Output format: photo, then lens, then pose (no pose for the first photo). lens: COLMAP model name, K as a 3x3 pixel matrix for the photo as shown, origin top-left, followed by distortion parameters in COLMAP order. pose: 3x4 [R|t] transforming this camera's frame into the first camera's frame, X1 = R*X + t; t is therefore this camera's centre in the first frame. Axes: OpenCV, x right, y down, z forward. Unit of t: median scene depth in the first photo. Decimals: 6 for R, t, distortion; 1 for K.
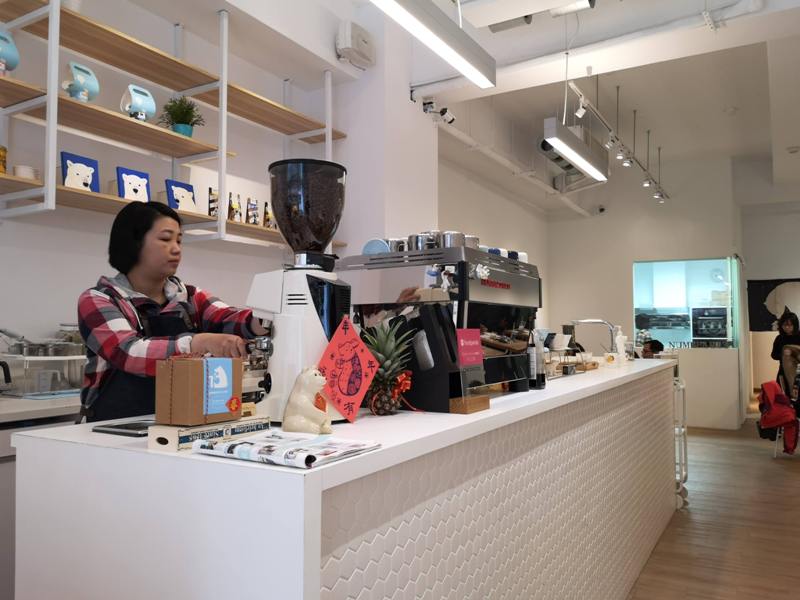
lens RADIAL K [[653.0, 0, 405.5], [0, 653.0, 300.6], [0, 0, 1]] dist [0.049888, -0.060033]
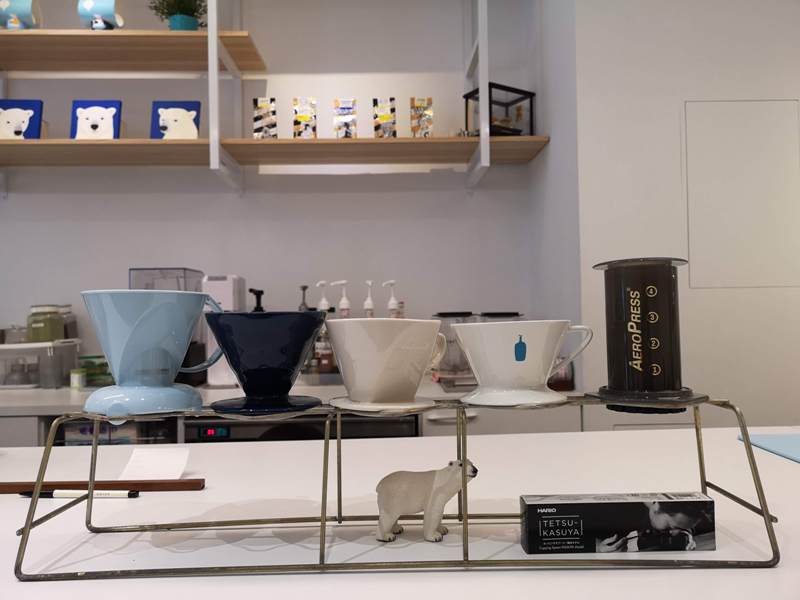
lens RADIAL K [[653.0, 0, 400.4], [0, 653.0, 299.5], [0, 0, 1]] dist [0.049888, -0.060033]
pose [[0.526664, 0.006251, -0.850050, 0.419842], [0.049457, 0.998054, 0.037981, 0.020502], [0.848633, -0.062045, 0.525330, 0.878546]]
